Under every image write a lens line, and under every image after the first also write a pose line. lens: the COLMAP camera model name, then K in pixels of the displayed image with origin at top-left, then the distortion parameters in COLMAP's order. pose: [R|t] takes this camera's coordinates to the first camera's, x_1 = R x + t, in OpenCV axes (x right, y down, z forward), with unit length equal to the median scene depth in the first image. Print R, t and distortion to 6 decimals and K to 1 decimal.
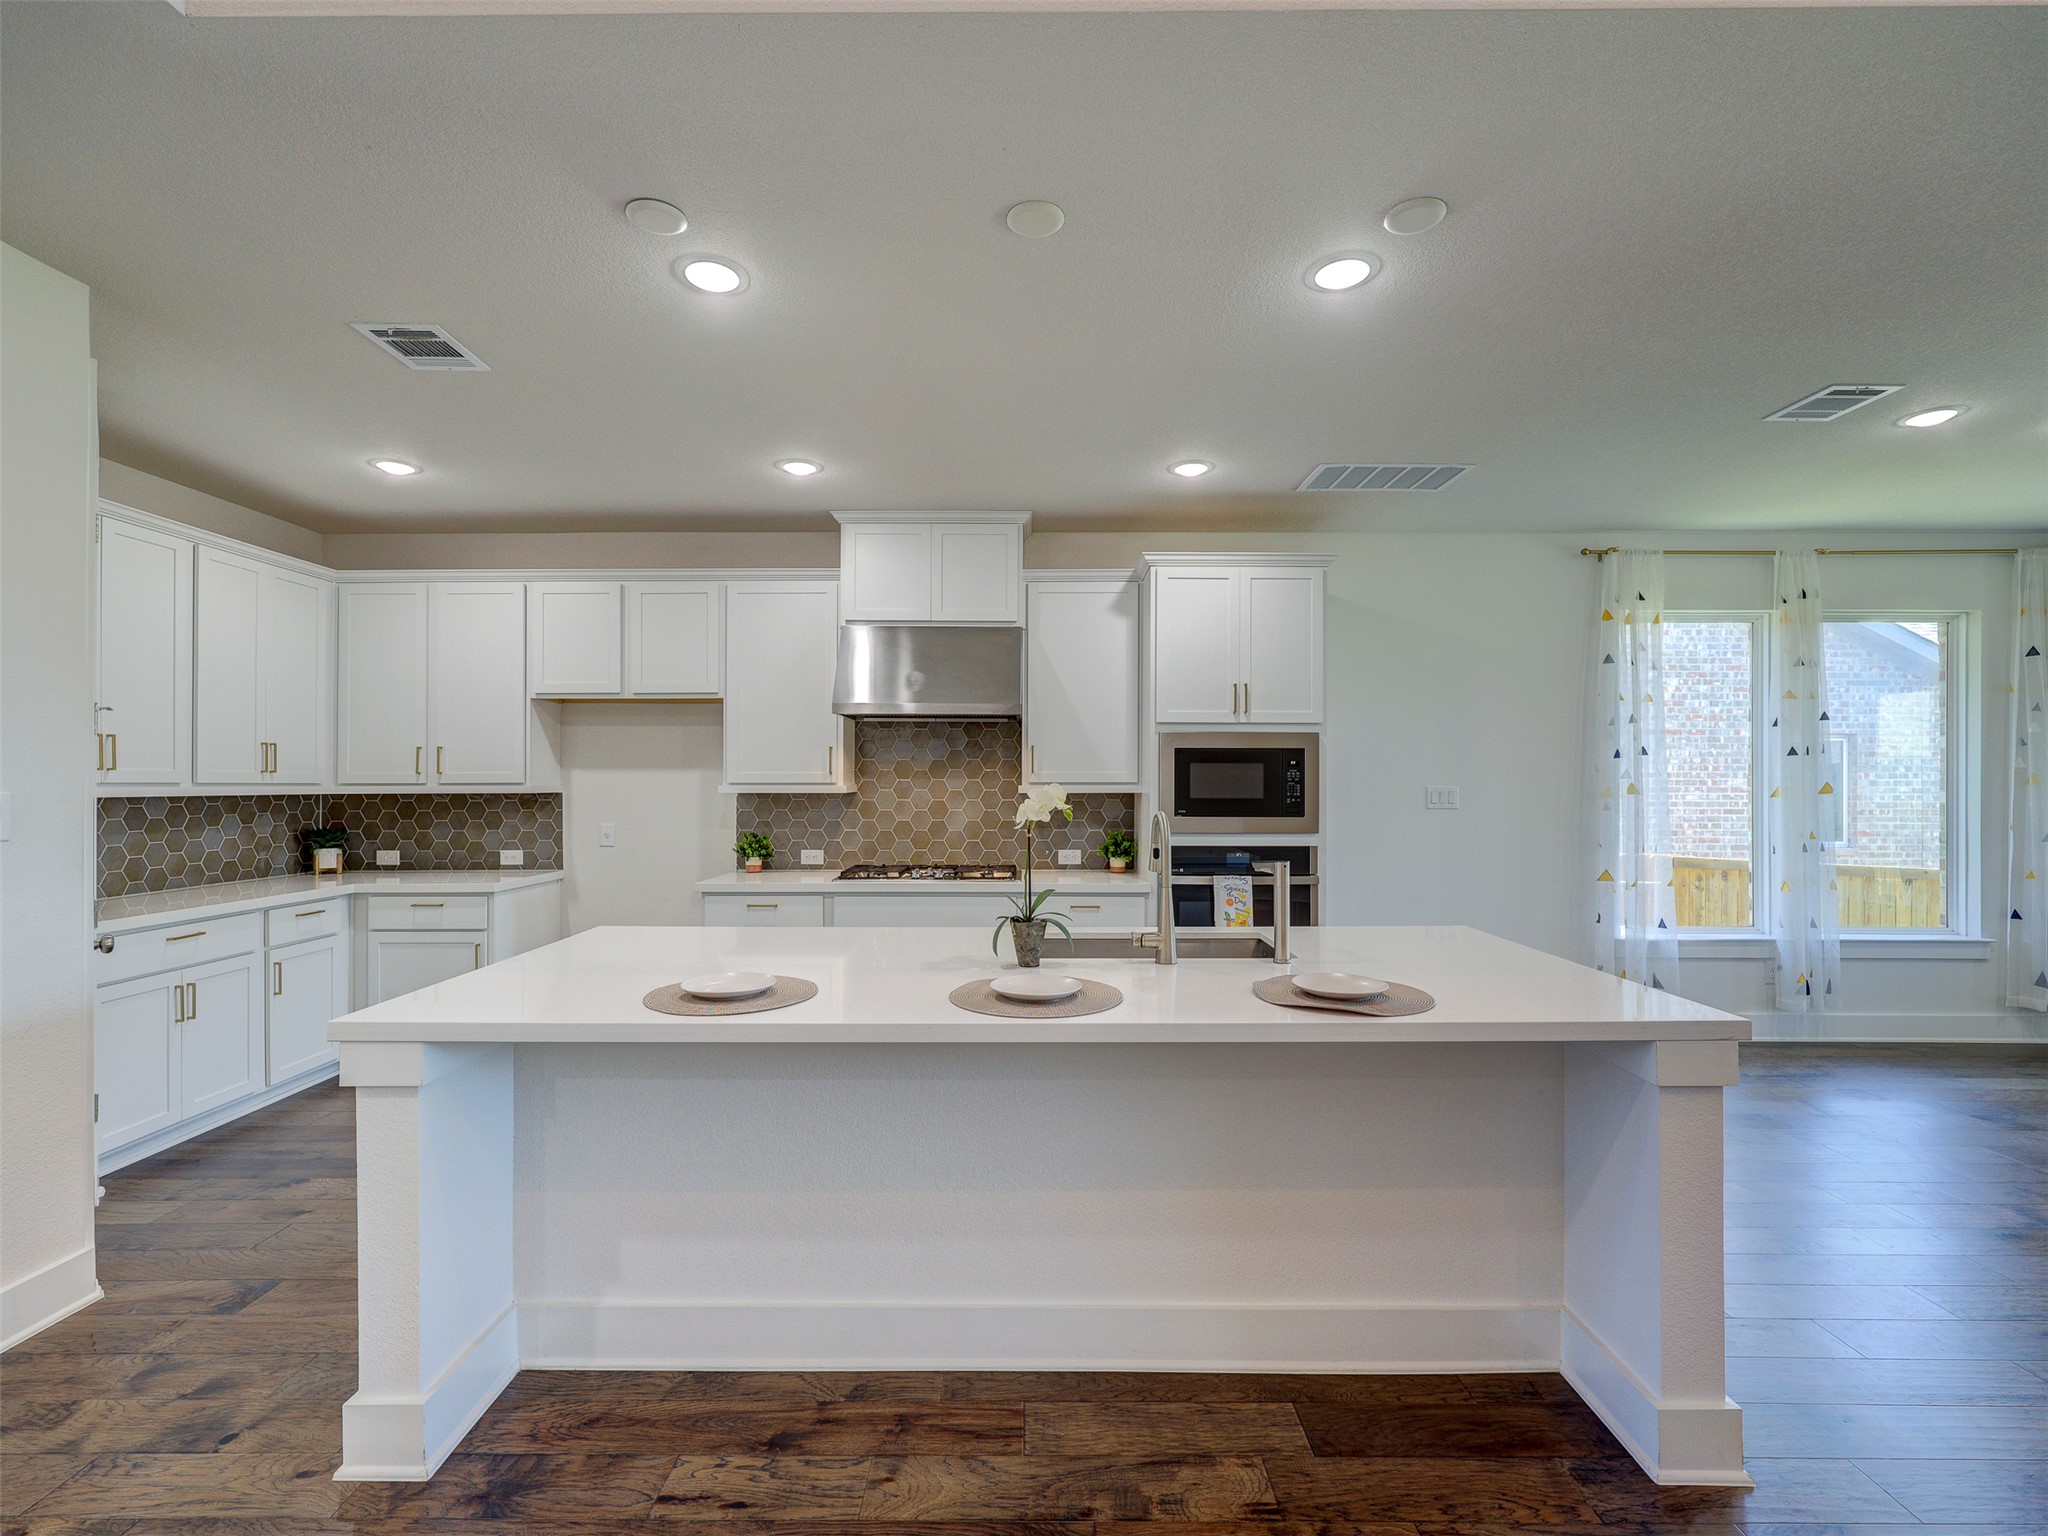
lens RADIAL K [[924.7, 0, 1019.9], [0, 924.7, 775.1], [0, 0, 1]] dist [0.000400, -0.000190]
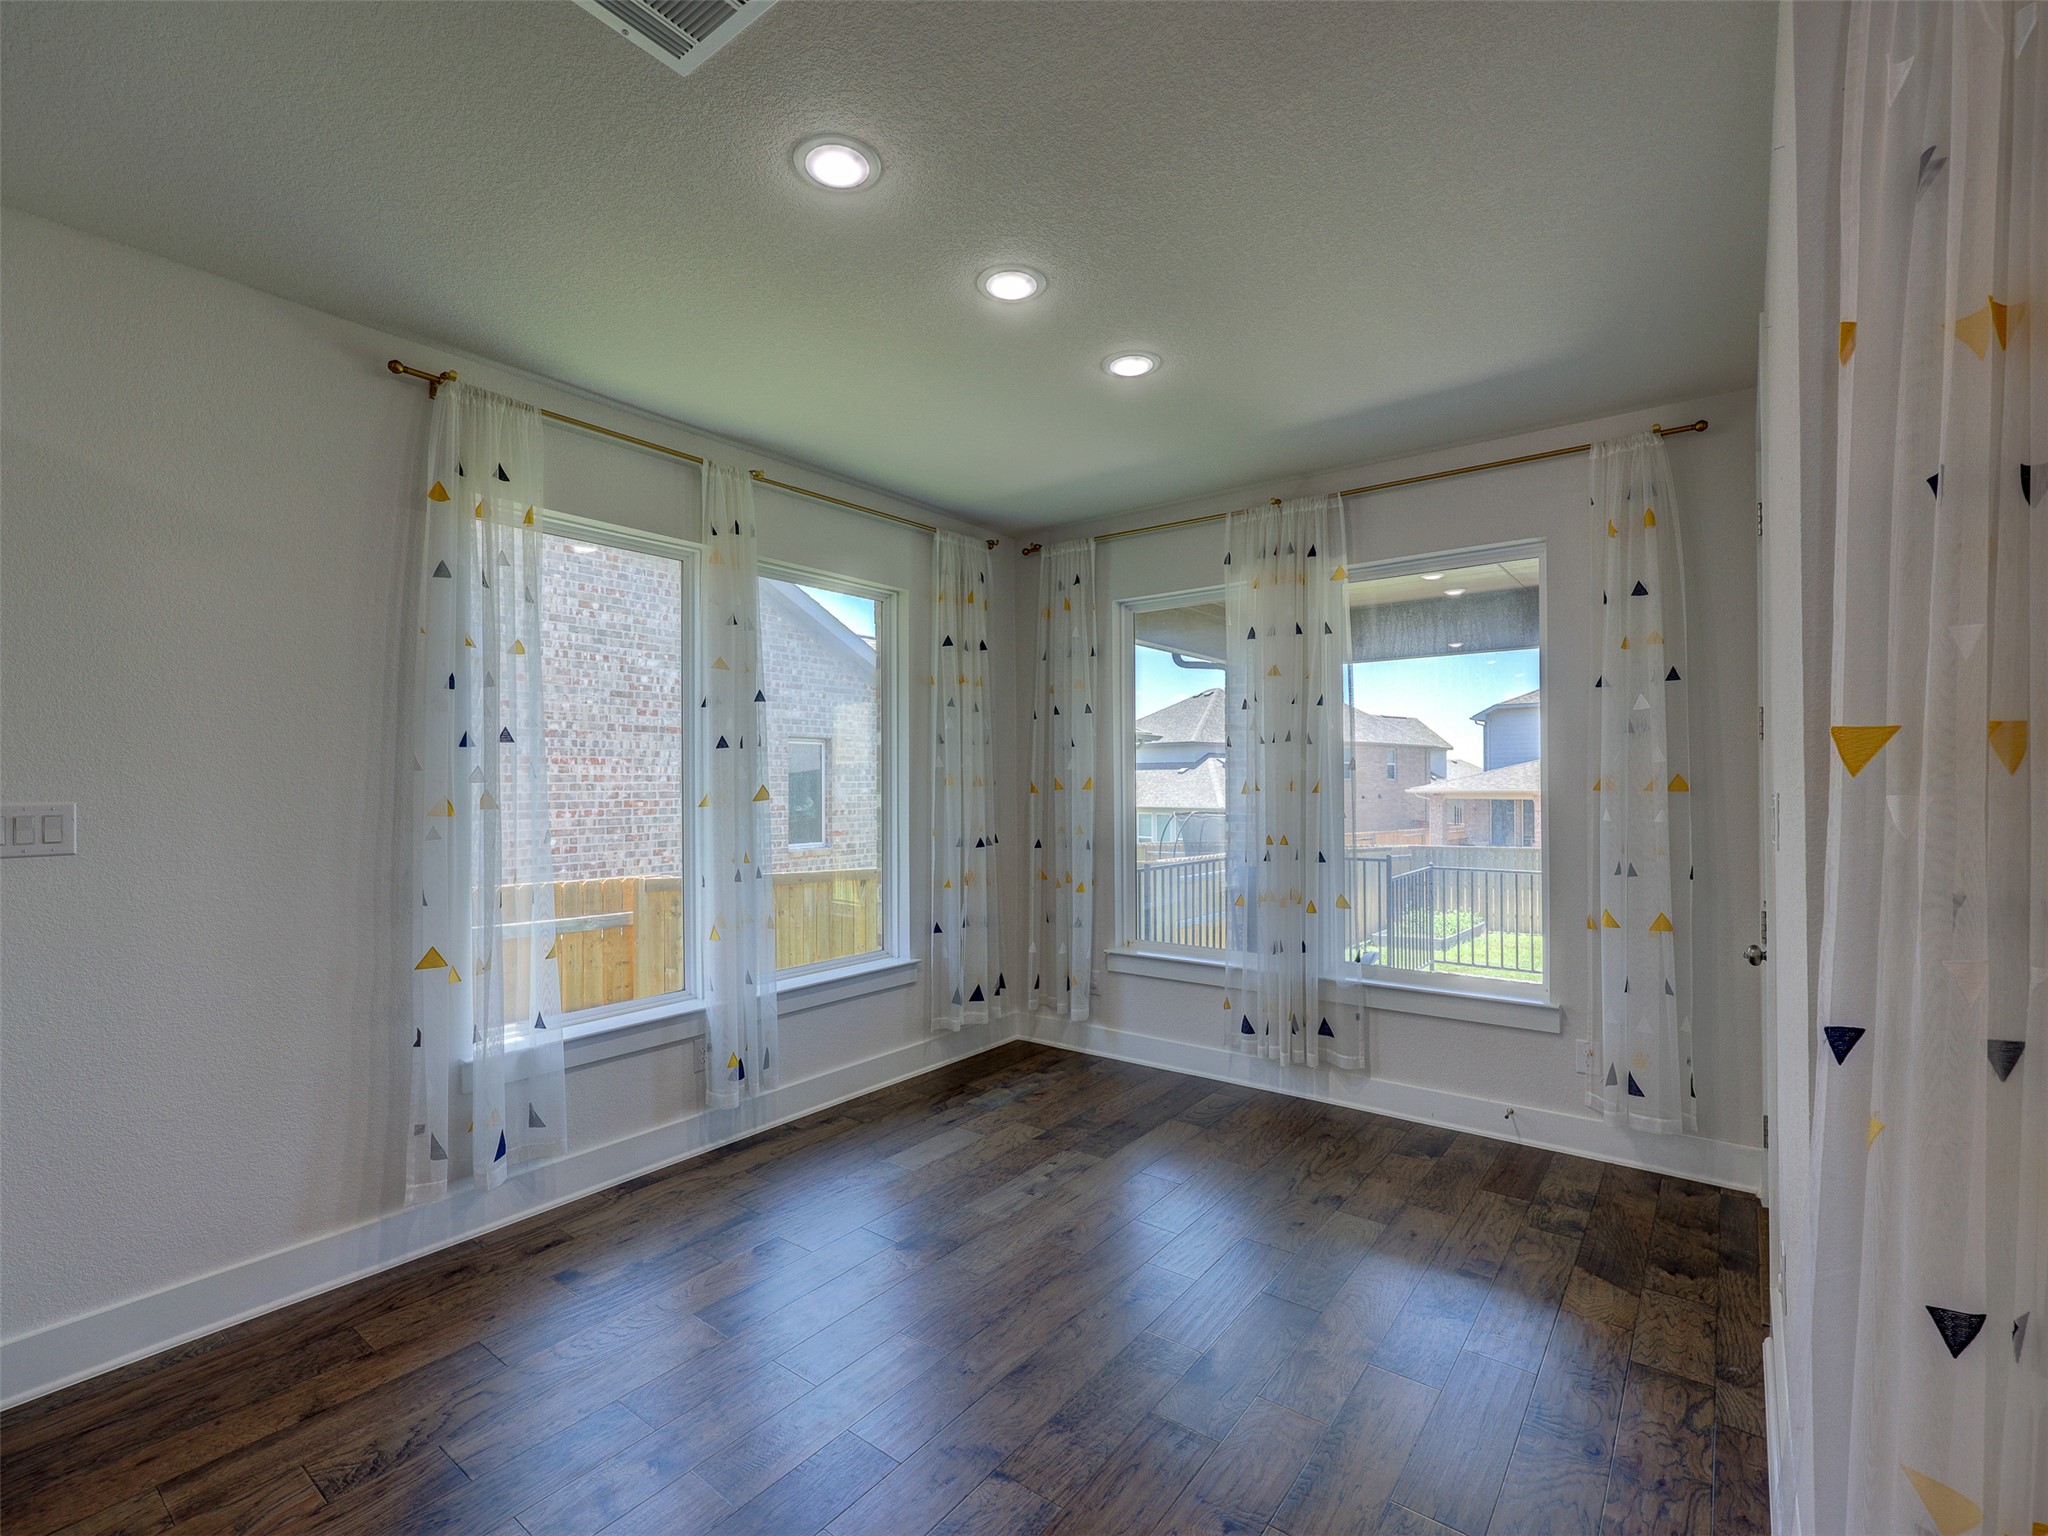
lens RADIAL K [[924.7, 0, 1019.9], [0, 924.7, 775.1], [0, 0, 1]] dist [0.000400, -0.000190]
pose [[0.610247, -0.000563, 0.792211, 0.405758], [0.005095, 0.999982, -0.003214, 0.002931], [-0.792195, 0.005997, 0.610239, 0.378903]]
